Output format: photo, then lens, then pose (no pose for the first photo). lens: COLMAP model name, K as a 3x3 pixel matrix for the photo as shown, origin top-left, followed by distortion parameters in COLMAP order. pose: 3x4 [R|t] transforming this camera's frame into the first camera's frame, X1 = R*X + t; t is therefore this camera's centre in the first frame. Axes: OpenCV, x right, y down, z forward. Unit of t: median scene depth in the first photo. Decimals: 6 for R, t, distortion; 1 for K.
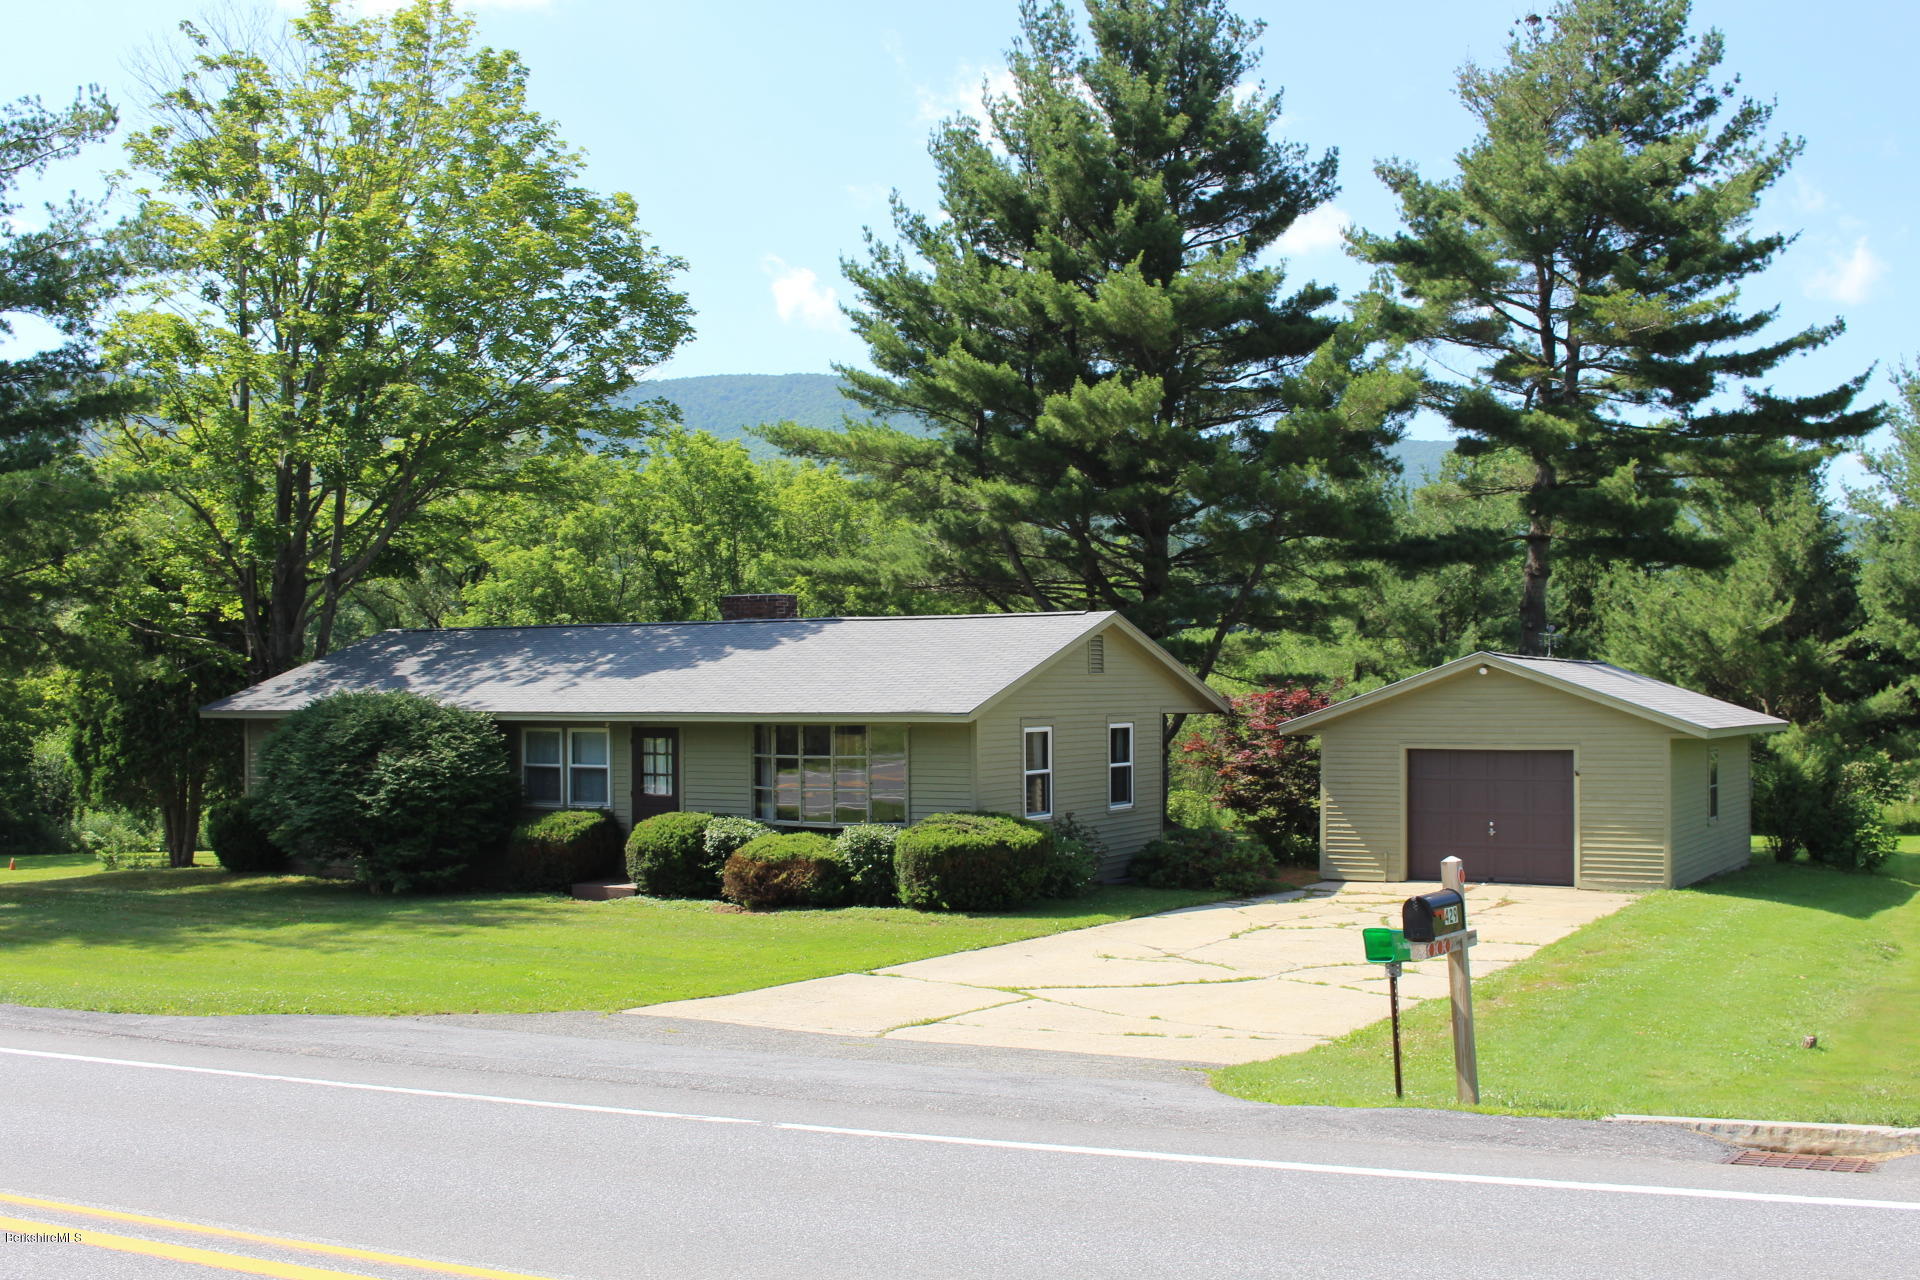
lens RADIAL K [[2059.2, 0, 960.0], [0, 2059.2, 640.0], [0, 0, 1]] dist [-0.119552, 0.021725]
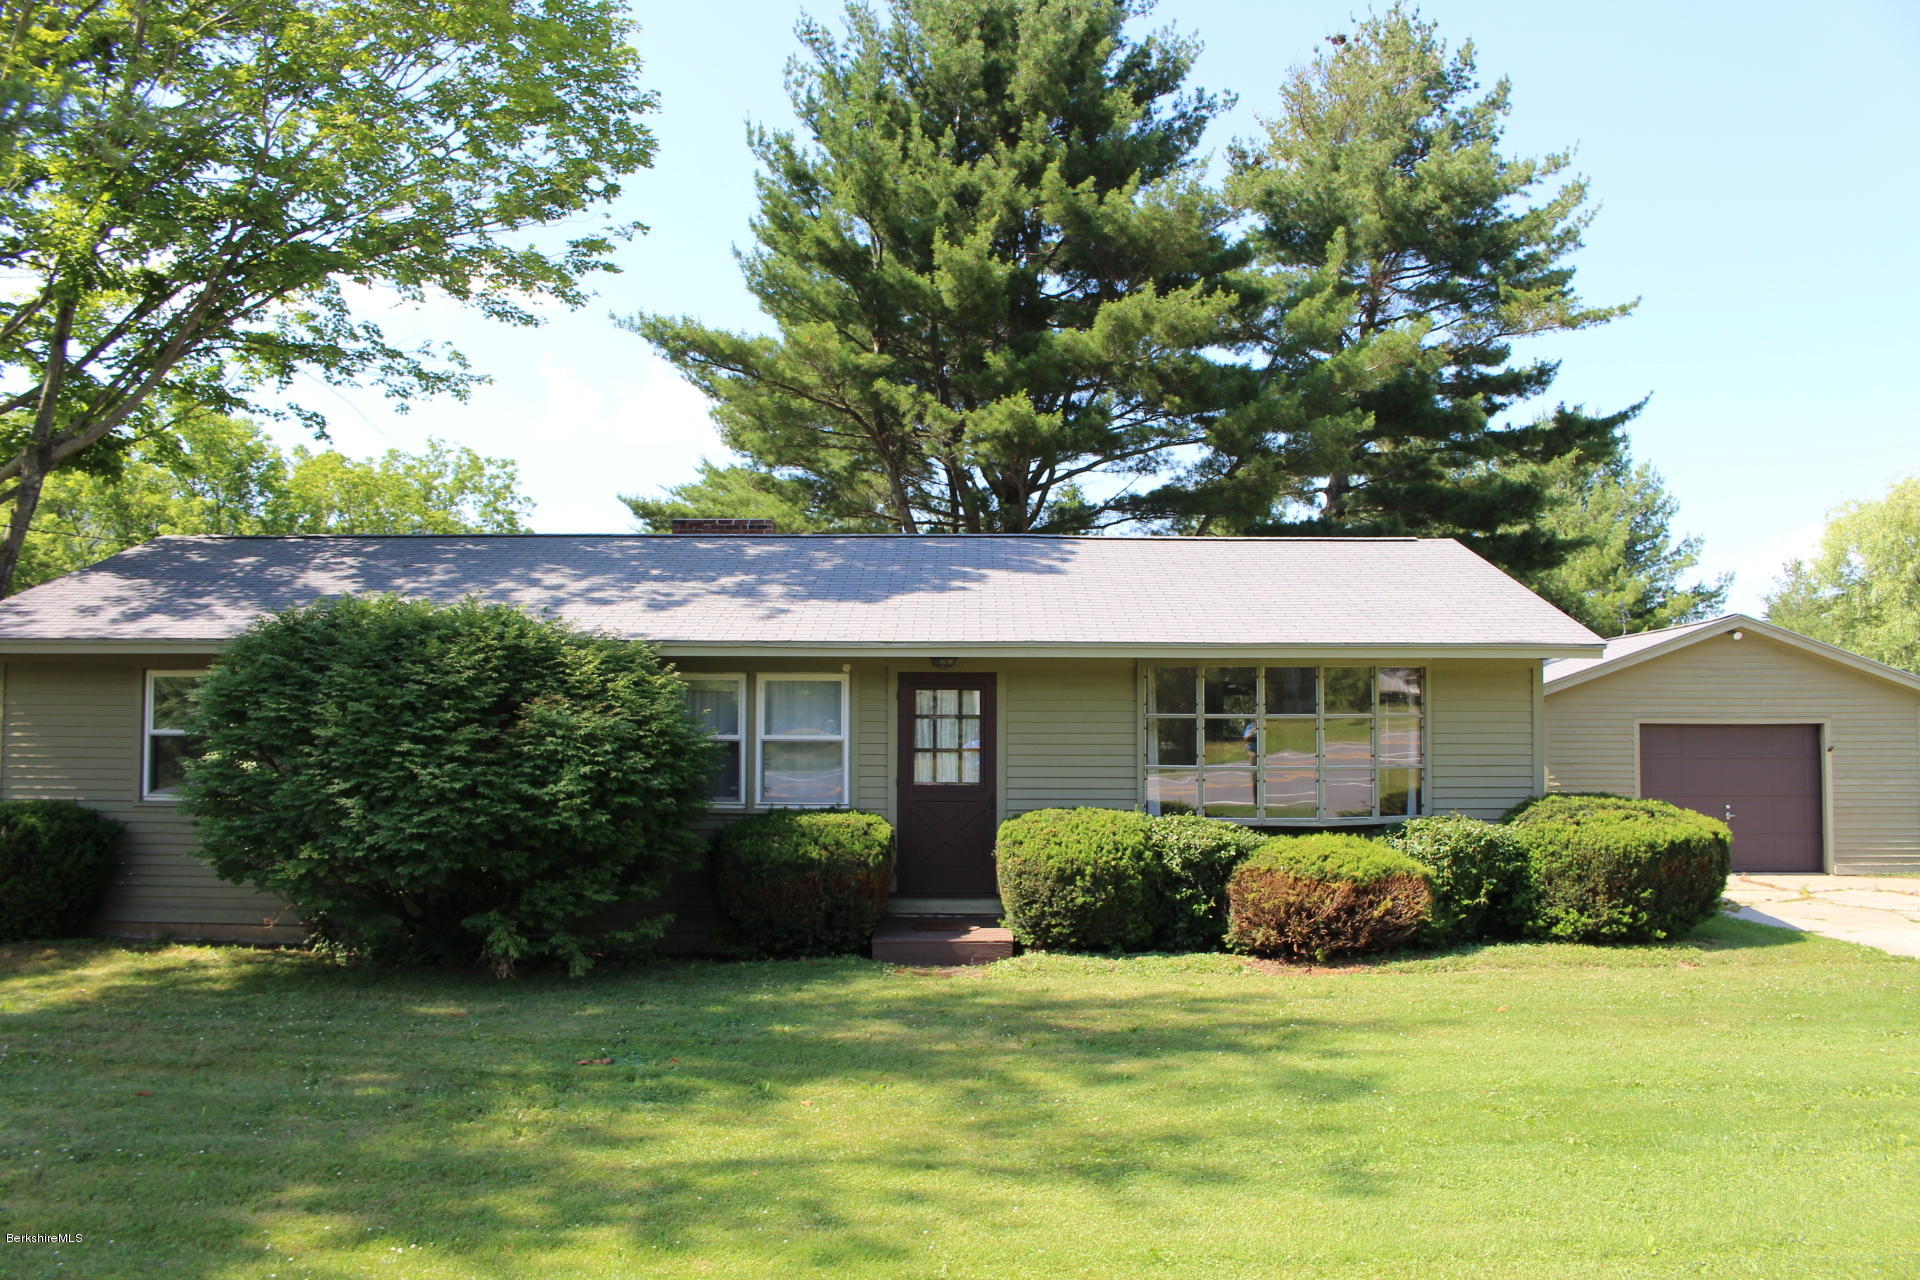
lens RADIAL K [[1580.3, 0, 960.0], [0, 1580.3, 640.0], [0, 0, 1]] dist [-0.098600, 0.005043]
pose [[0.866606, 0.037891, 0.497552, -0.389677], [-0.020963, 0.998997, -0.039566, 0.052549], [-0.498552, 0.023858, 0.866532, 0.599295]]
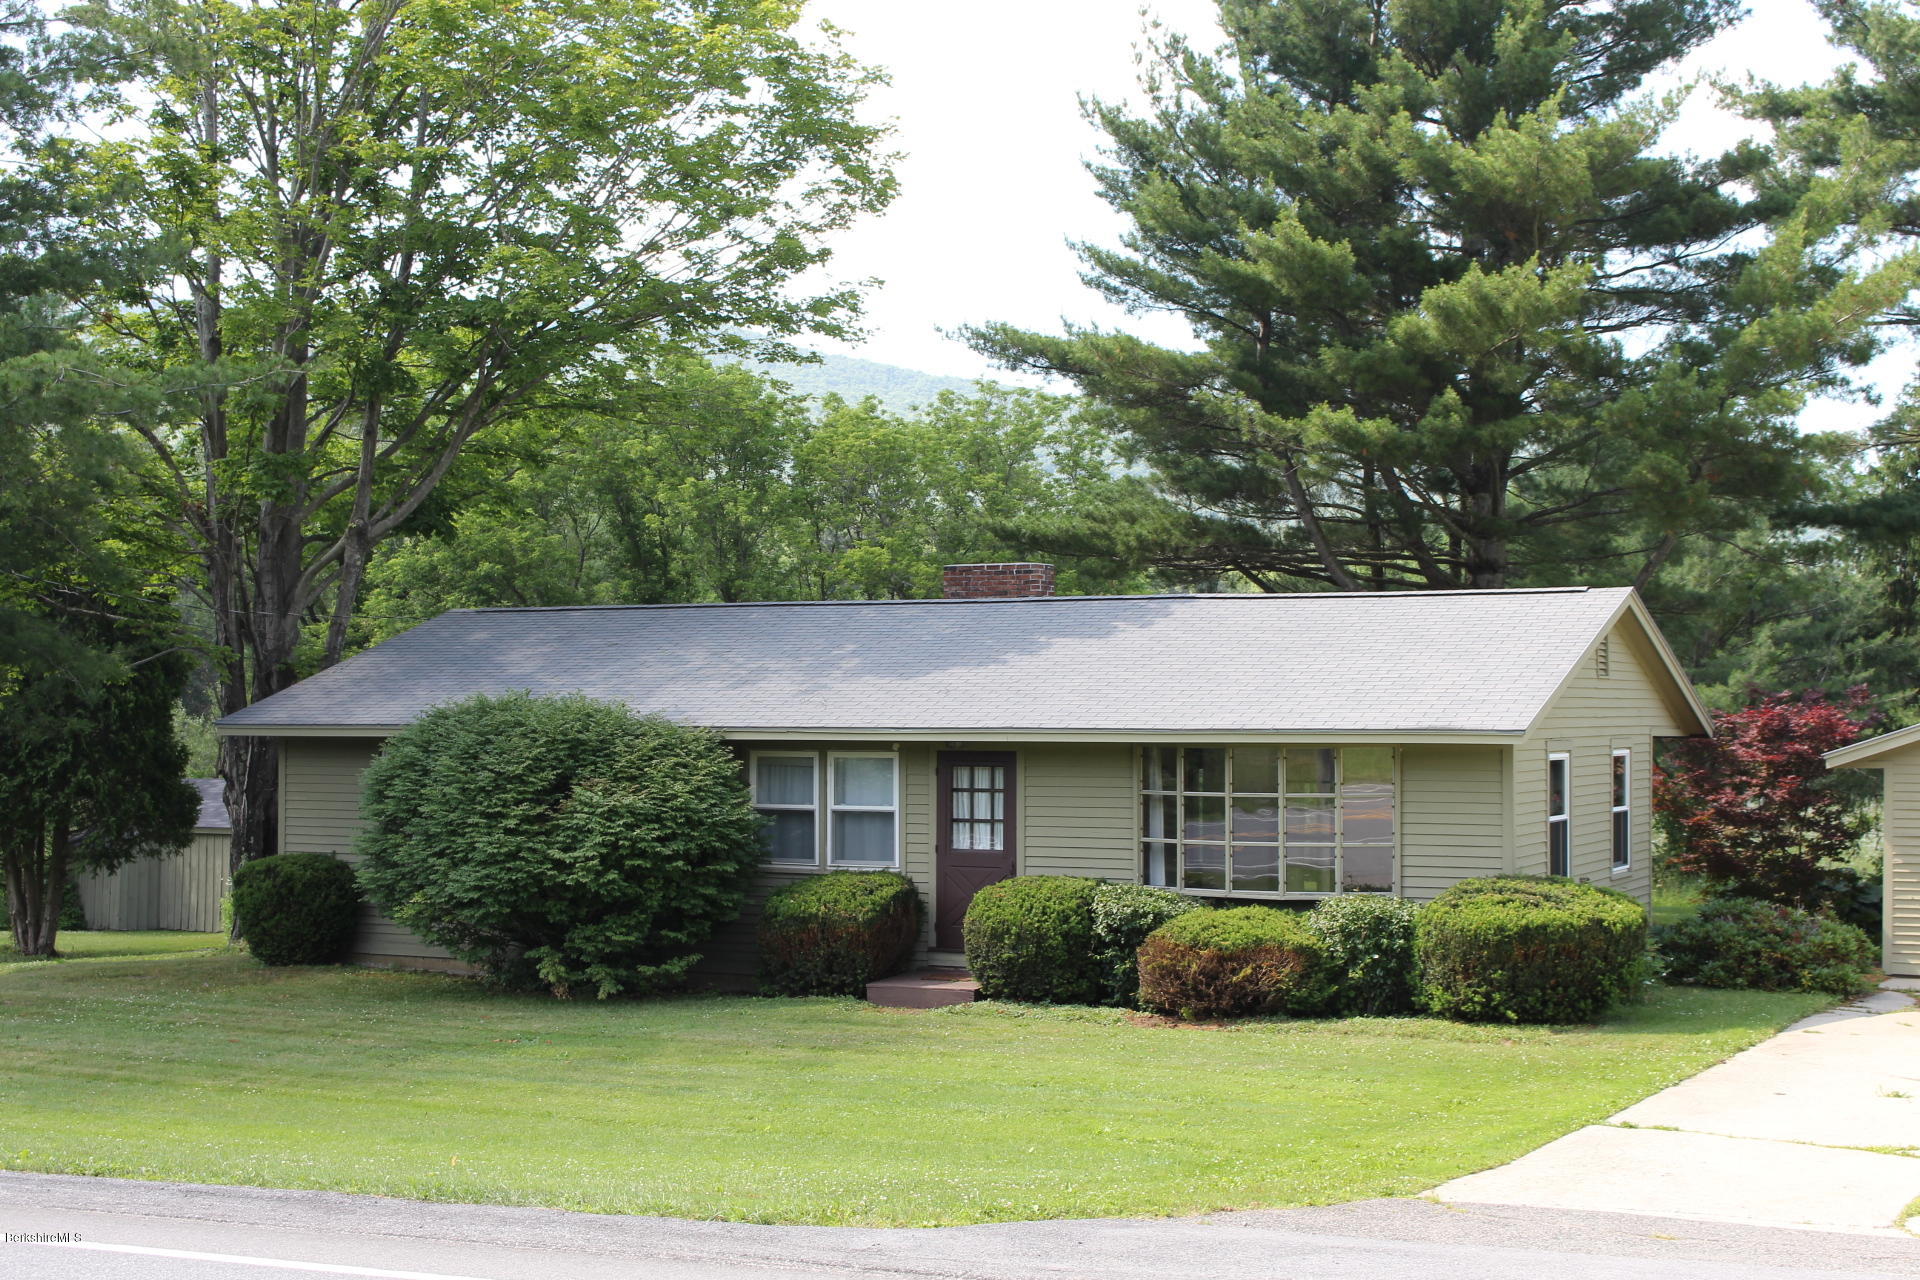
lens RADIAL K [[2669.9, 0, 960.0], [0, 2669.9, 640.0], [0, 0, 1]] dist [-0.040429, -0.003837]
pose [[0.998123, 0.009120, 0.060552, -0.212119], [-0.008828, 0.999948, -0.005097, 0.010608], [-0.060595, 0.004553, 0.998152, 0.120665]]
